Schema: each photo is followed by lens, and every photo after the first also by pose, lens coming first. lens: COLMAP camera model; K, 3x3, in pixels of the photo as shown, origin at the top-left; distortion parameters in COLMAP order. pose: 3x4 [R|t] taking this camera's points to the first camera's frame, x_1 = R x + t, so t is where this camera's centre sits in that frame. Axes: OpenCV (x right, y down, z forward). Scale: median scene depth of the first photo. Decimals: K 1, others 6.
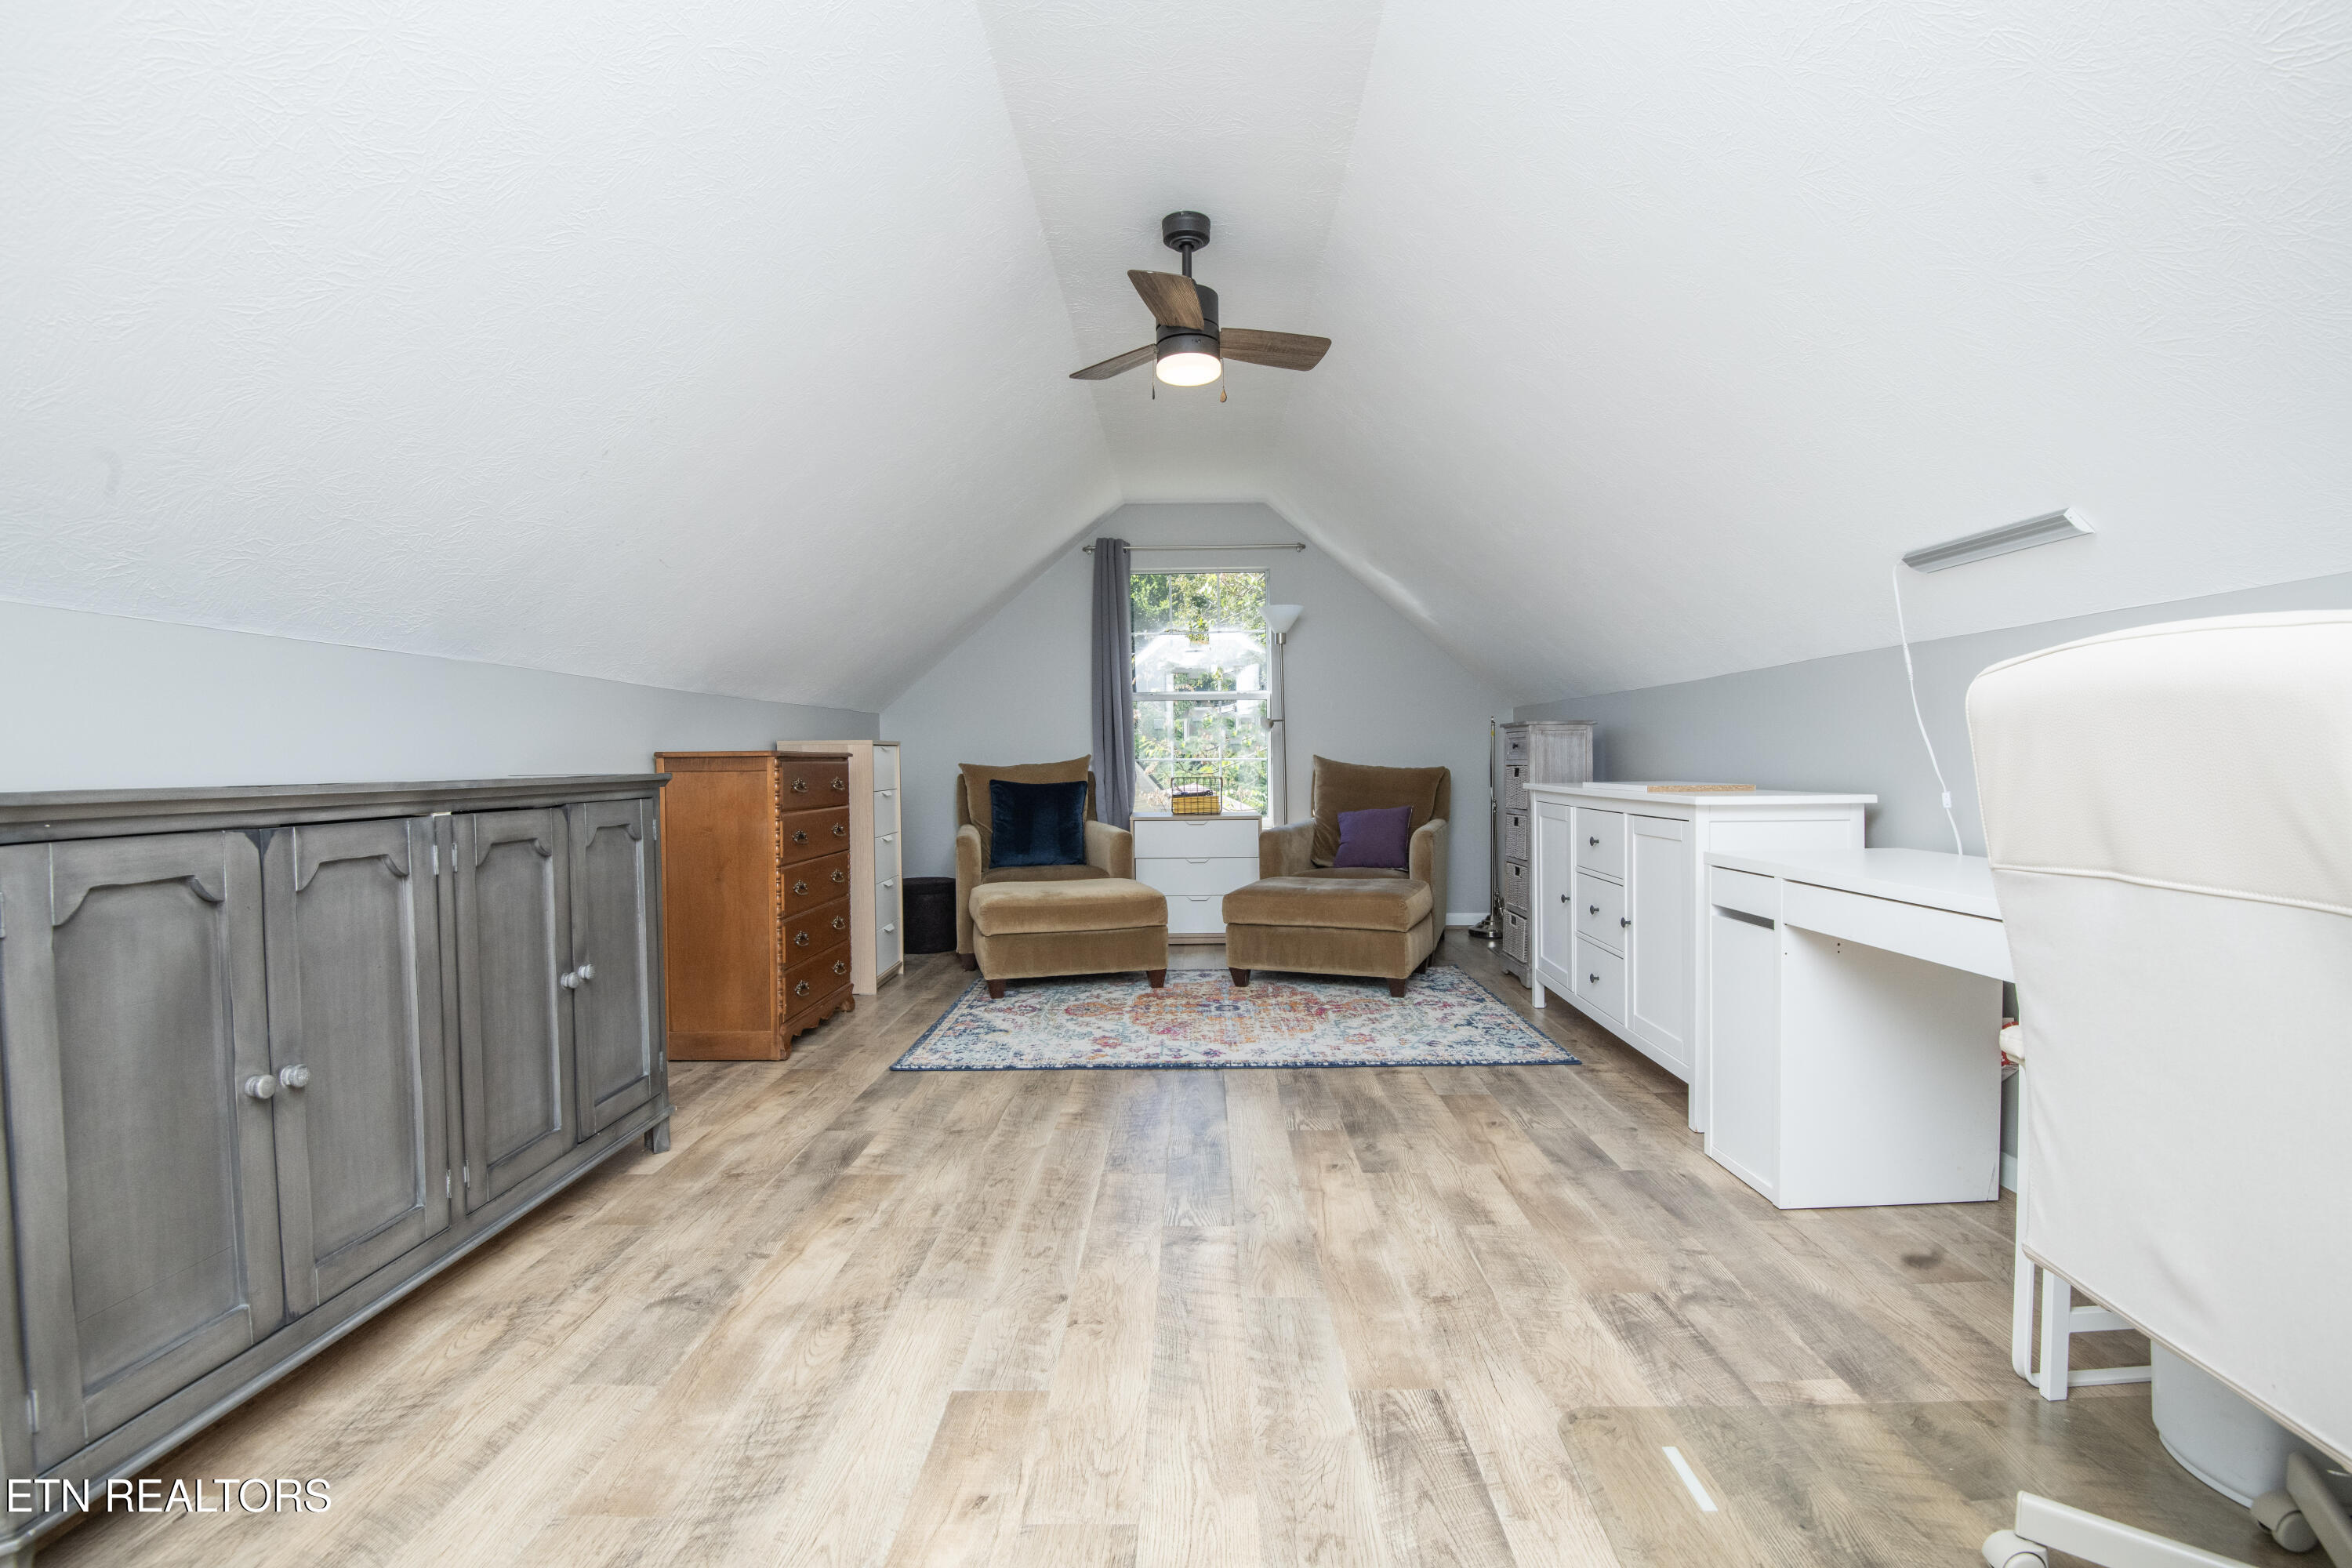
lens RADIAL K [[1084.6, 0, 1187.1], [0, 1084.6, 780.2], [0, 0, 1]] dist [-0.002876, -0.027907]
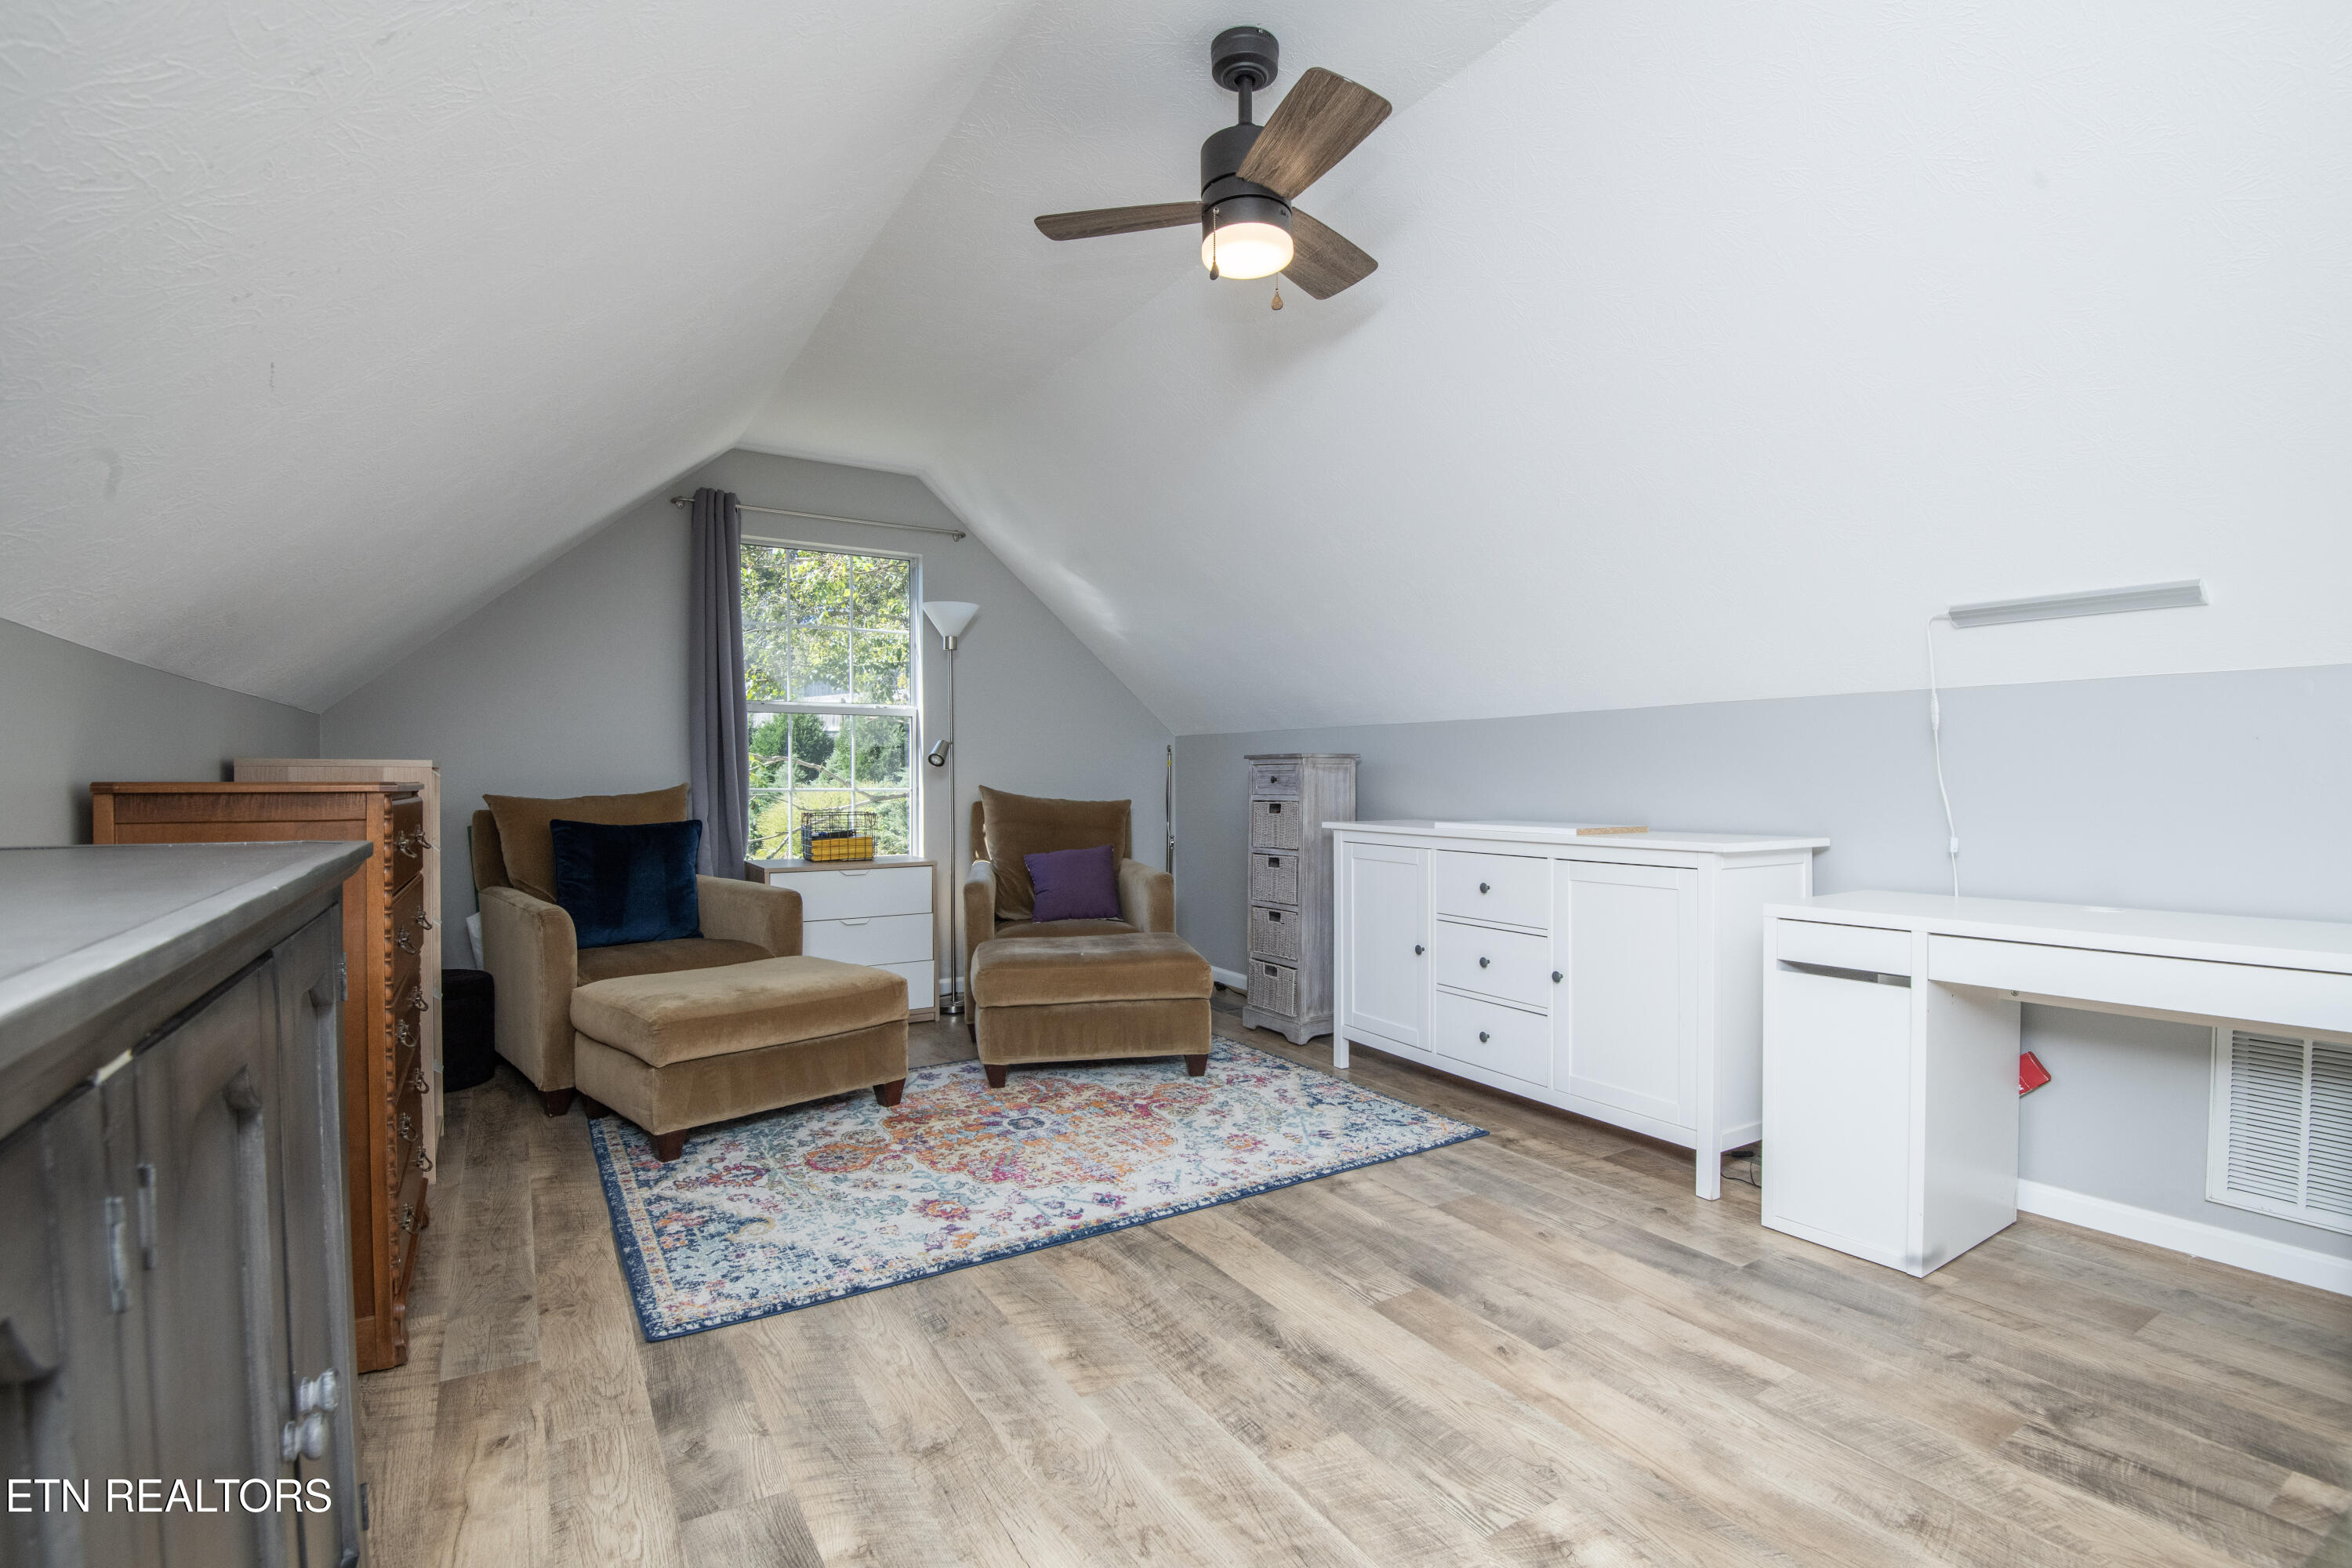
lens RADIAL K [[1084.6, 0, 1187.1], [0, 1084.6, 780.2], [0, 0, 1]] dist [-0.002876, -0.027907]
pose [[0.842586, 0.009790, 0.538472, -0.402382], [0.001603, 0.999785, -0.020684, -0.019892], [-0.538559, 0.018291, 0.842389, 0.427710]]
